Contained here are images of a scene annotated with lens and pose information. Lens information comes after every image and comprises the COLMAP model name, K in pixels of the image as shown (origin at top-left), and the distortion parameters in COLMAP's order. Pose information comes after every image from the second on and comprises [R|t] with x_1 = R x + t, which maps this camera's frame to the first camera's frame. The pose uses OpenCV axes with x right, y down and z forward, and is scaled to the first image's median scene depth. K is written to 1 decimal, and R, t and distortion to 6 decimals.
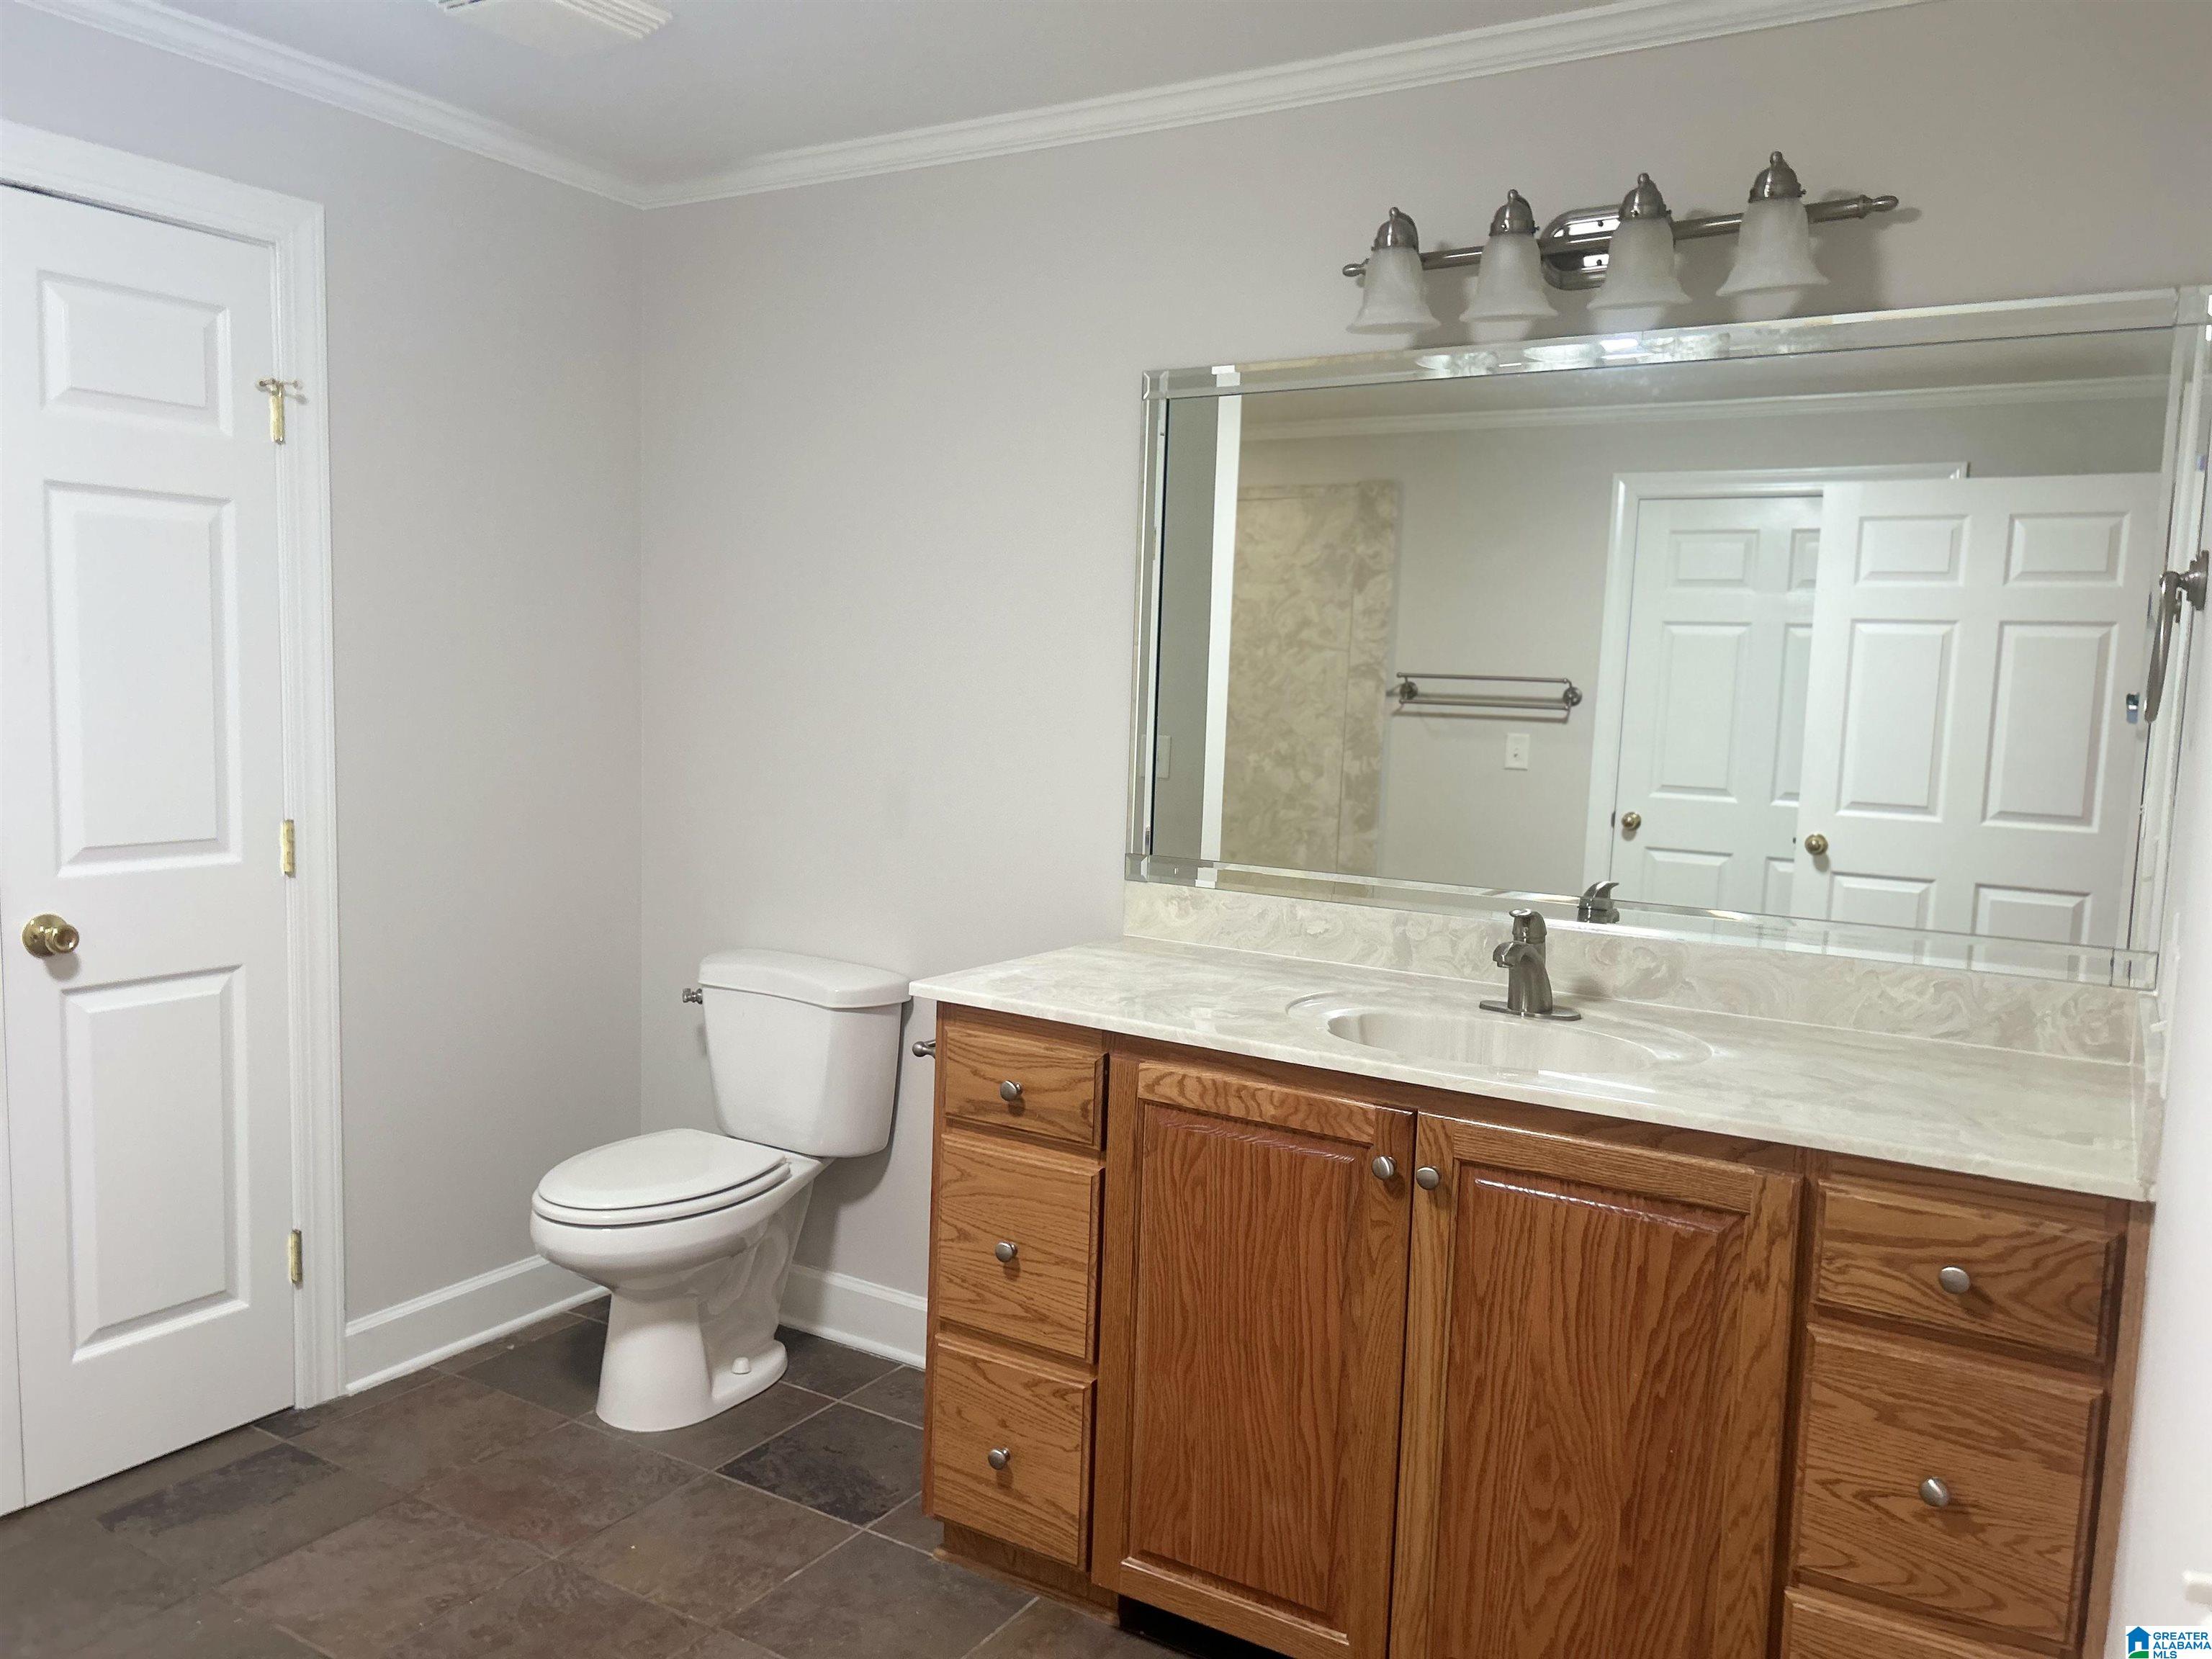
lens RADIAL K [[1652.5, 0, 1104.3], [0, 1652.5, 834.8], [0, 0, 1]] dist [0.041420, -0.038013]
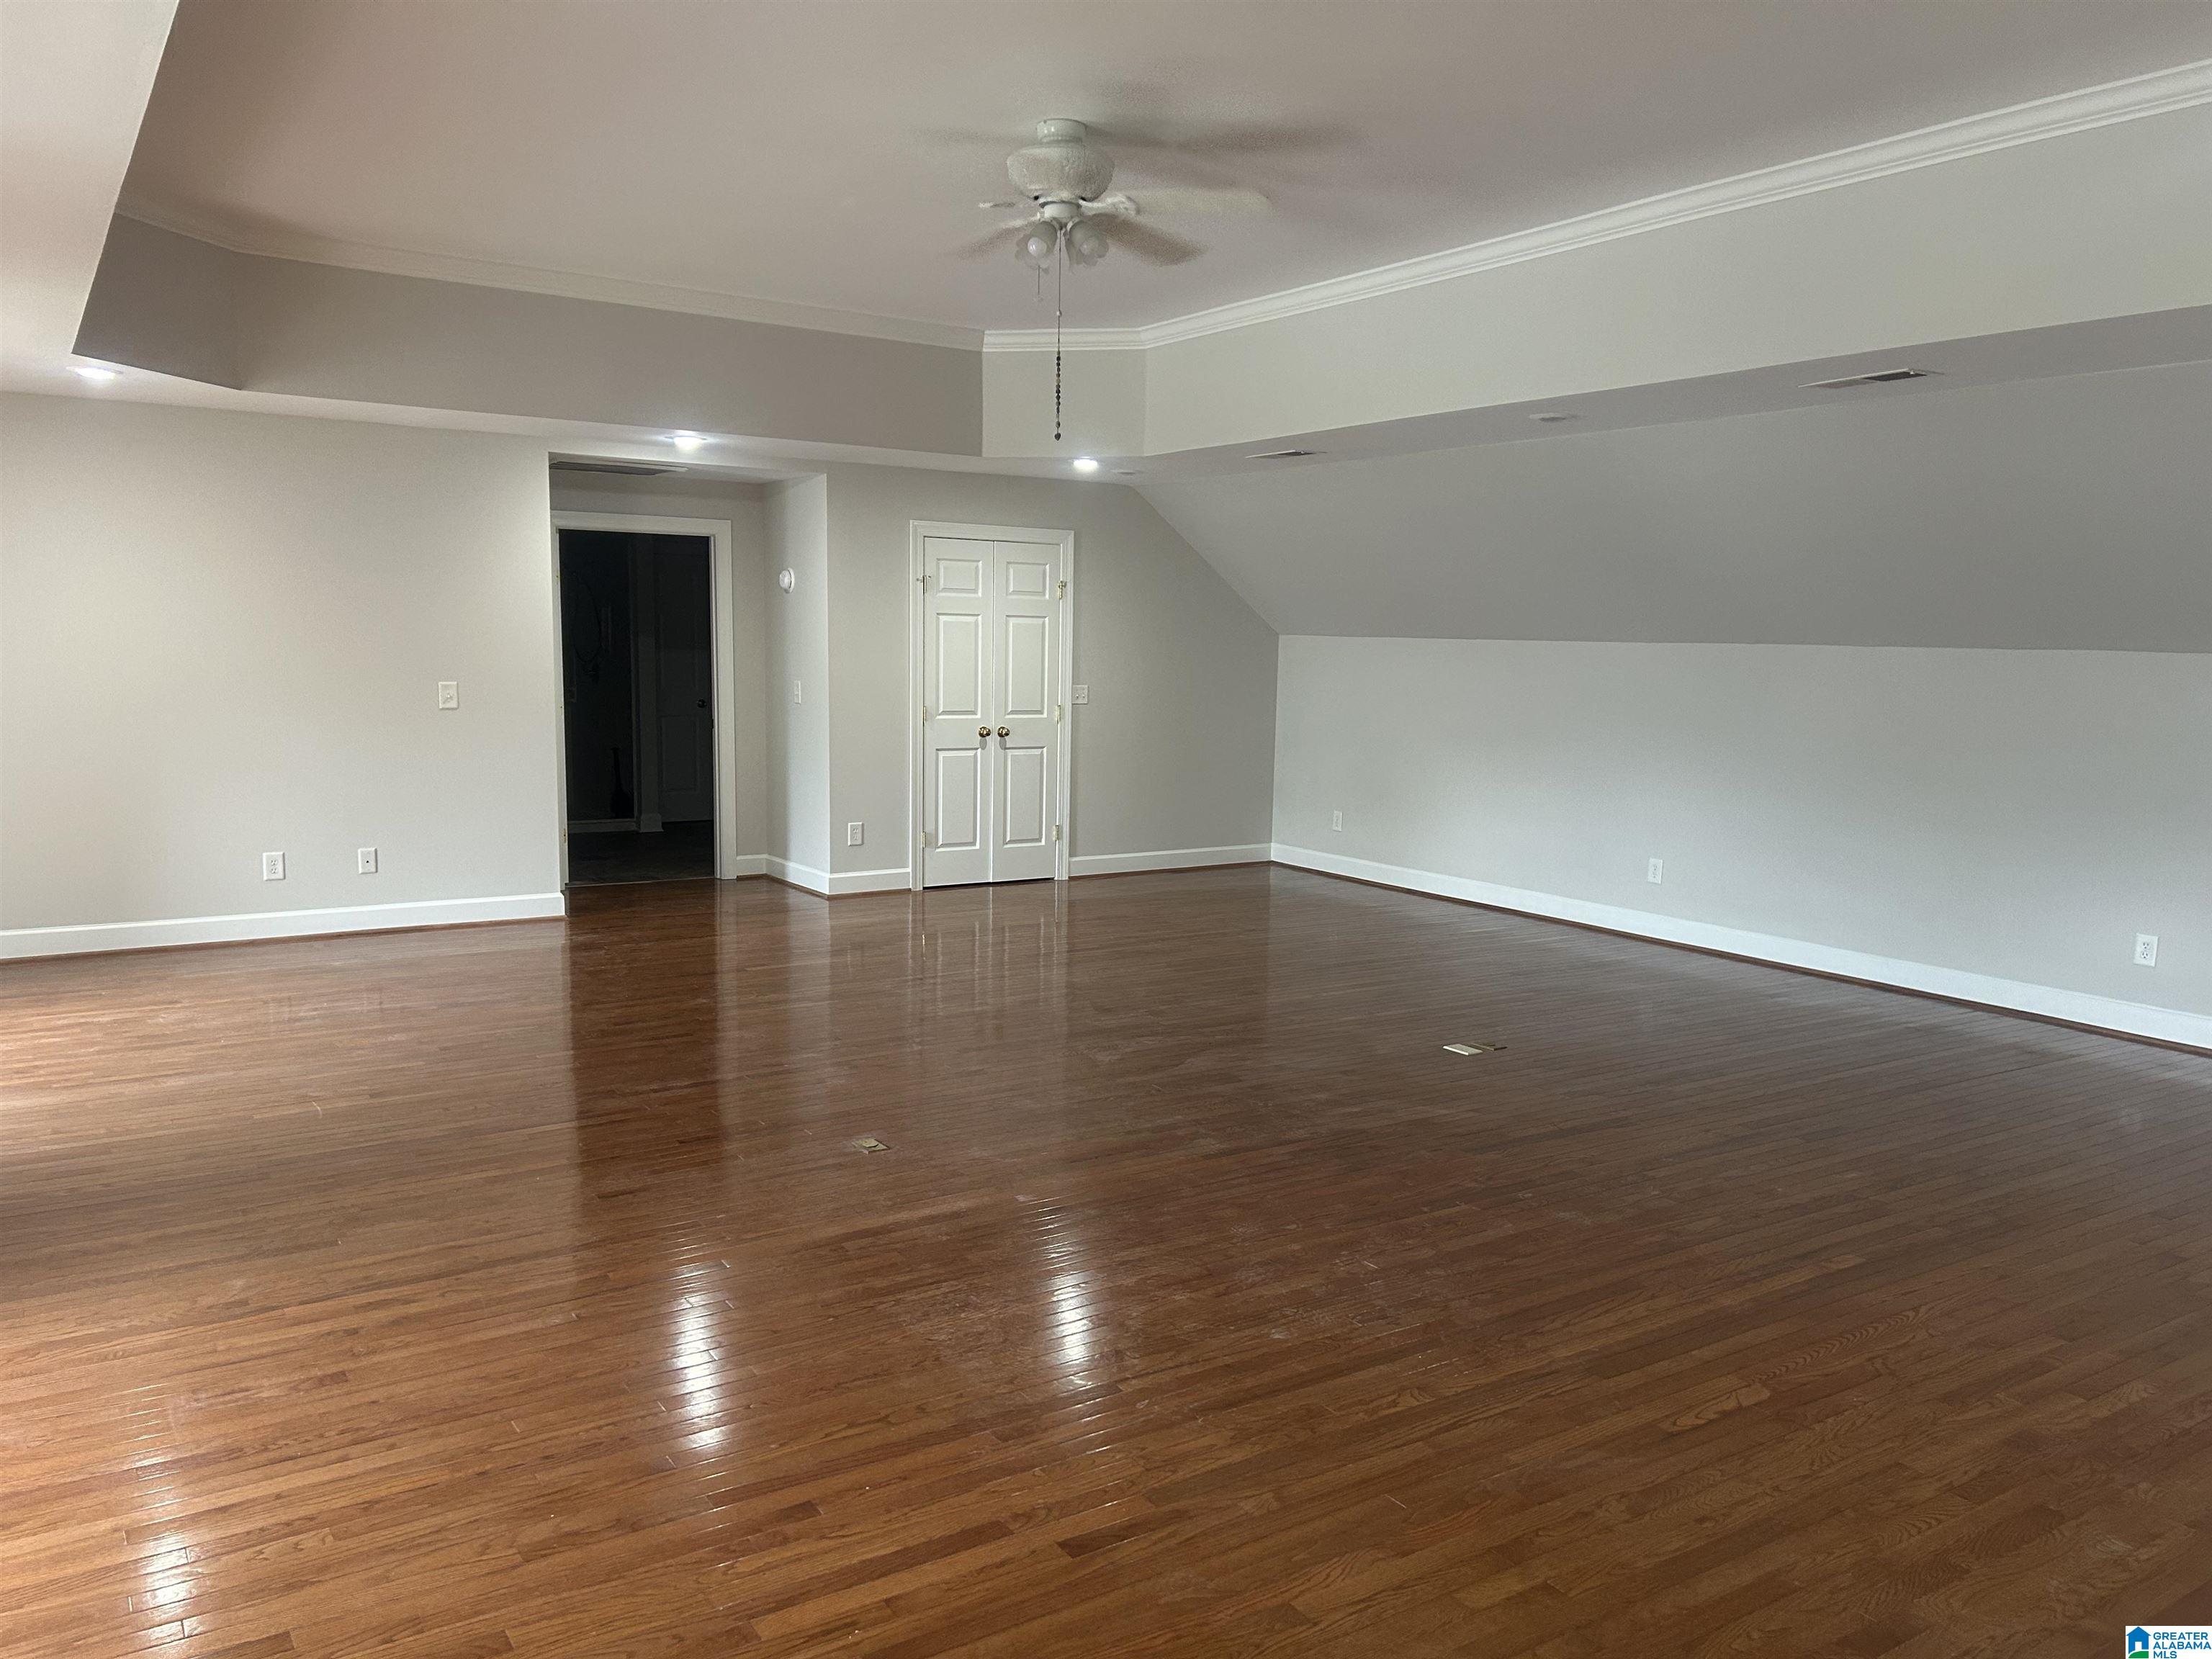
lens RADIAL K [[1652.5, 0, 1105.9], [0, 1652.5, 829.5], [0, 0, 1]] dist [0.041420, -0.038013]
pose [[0.907572, 0.036115, -0.418341, 1.067804], [-0.036988, 0.999298, 0.006025, 0.221887], [0.418265, 0.010006, 0.908270, -2.121356]]
